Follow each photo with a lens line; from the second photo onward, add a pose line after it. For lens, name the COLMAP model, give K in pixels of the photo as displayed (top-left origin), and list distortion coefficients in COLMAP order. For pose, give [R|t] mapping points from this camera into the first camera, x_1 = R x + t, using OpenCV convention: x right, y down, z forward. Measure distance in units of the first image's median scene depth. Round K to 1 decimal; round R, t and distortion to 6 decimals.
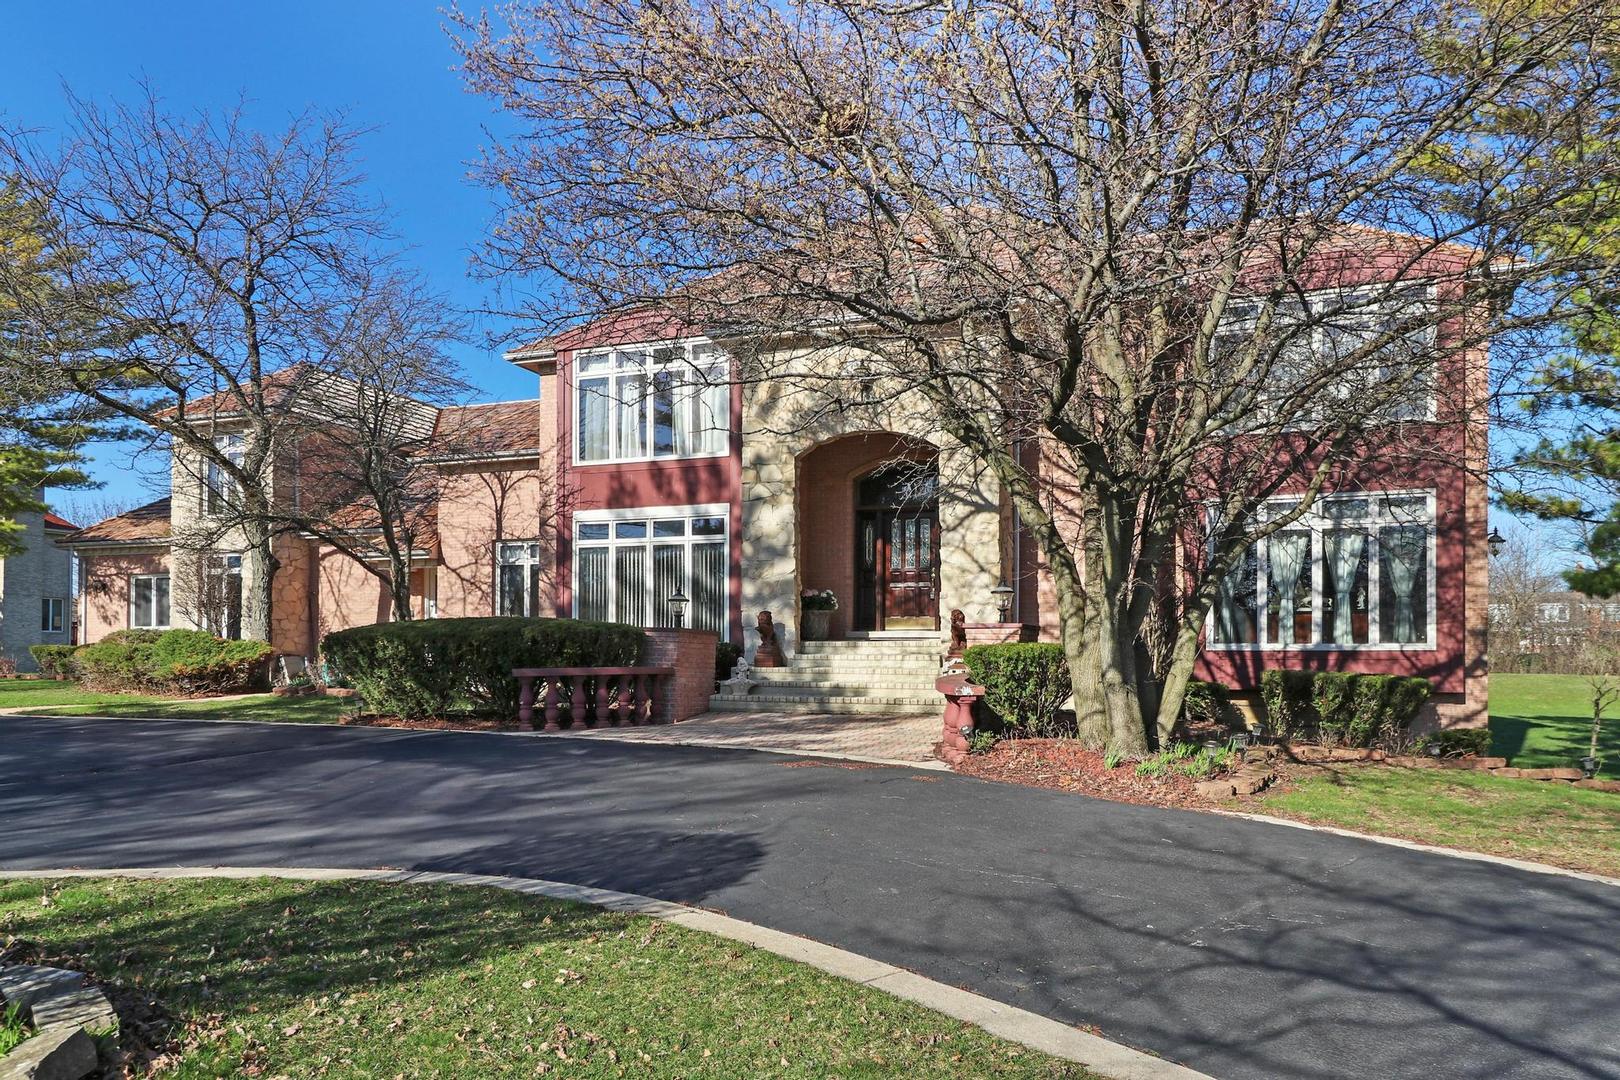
lens RADIAL K [[1100.6, 0, 810.0], [0, 1100.6, 540.0], [0, 0, 1]] dist [0.002371, 0.001986]
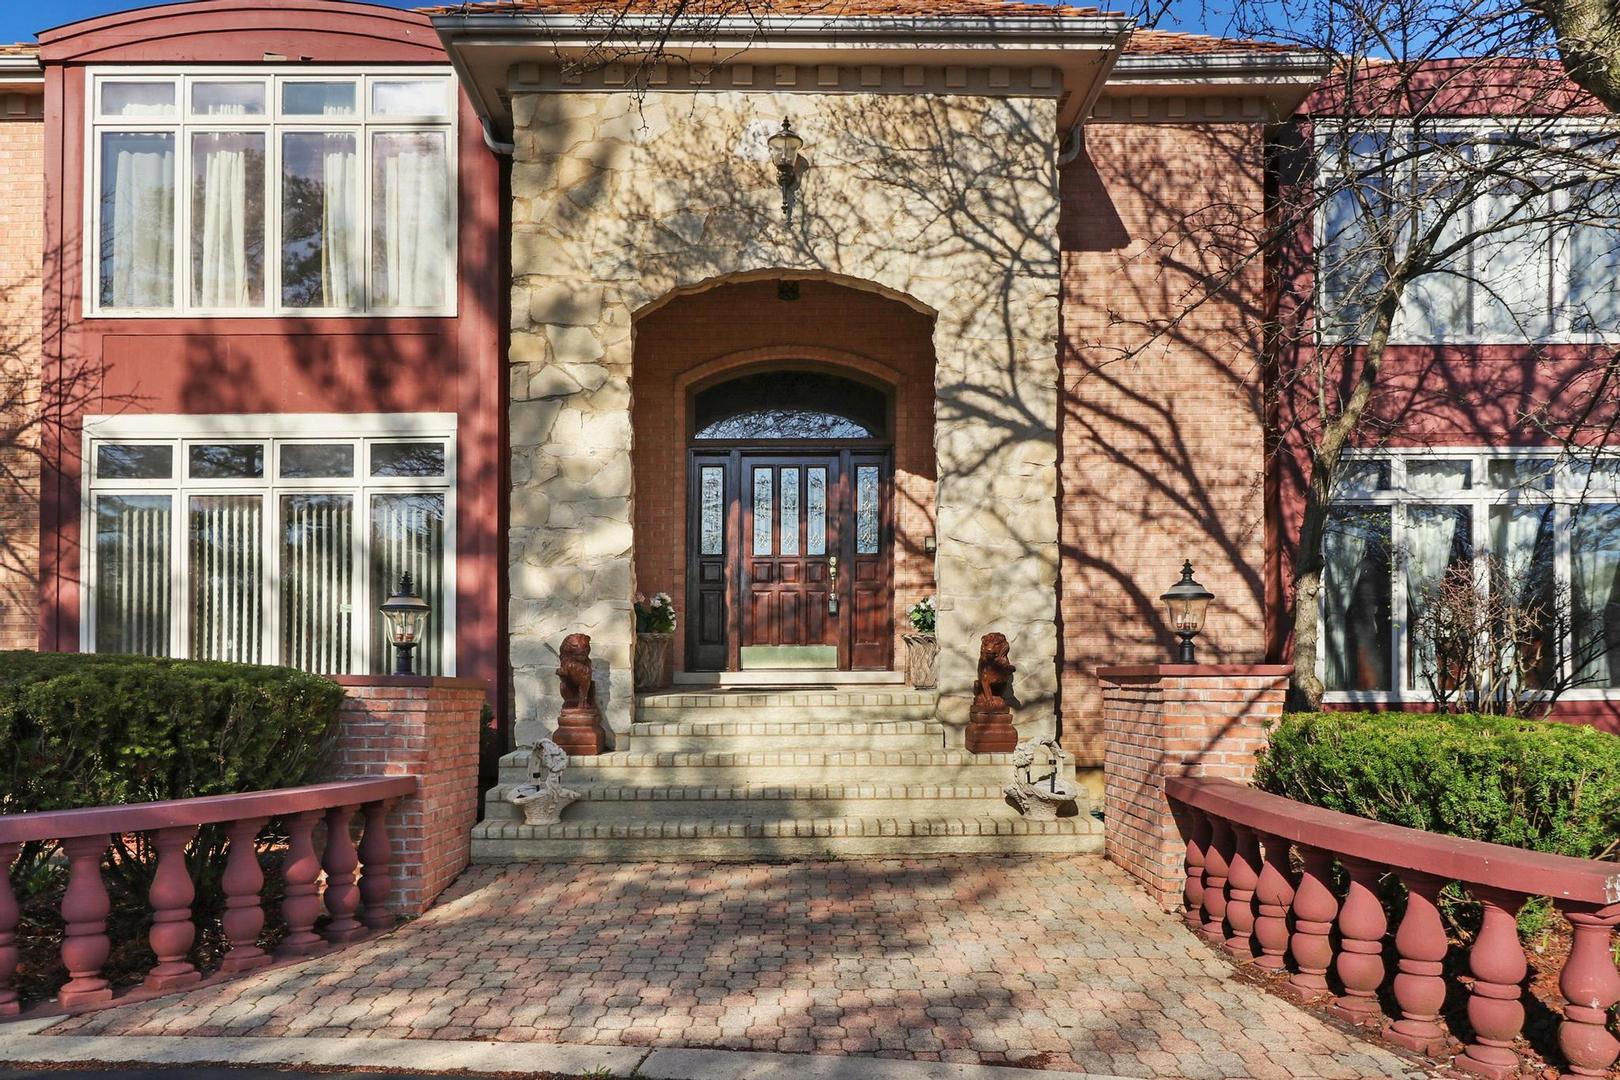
lens RADIAL K [[1306.5, 0, 809.2], [0, 1306.5, 594.1], [0, 0, 1]] dist [0.042262, -0.045789]
pose [[0.936012, 0.016569, 0.351577, -0.141885], [-0.025226, 0.999481, 0.020055, 0.034283], [-0.351062, -0.027641, 0.935944, 0.431207]]
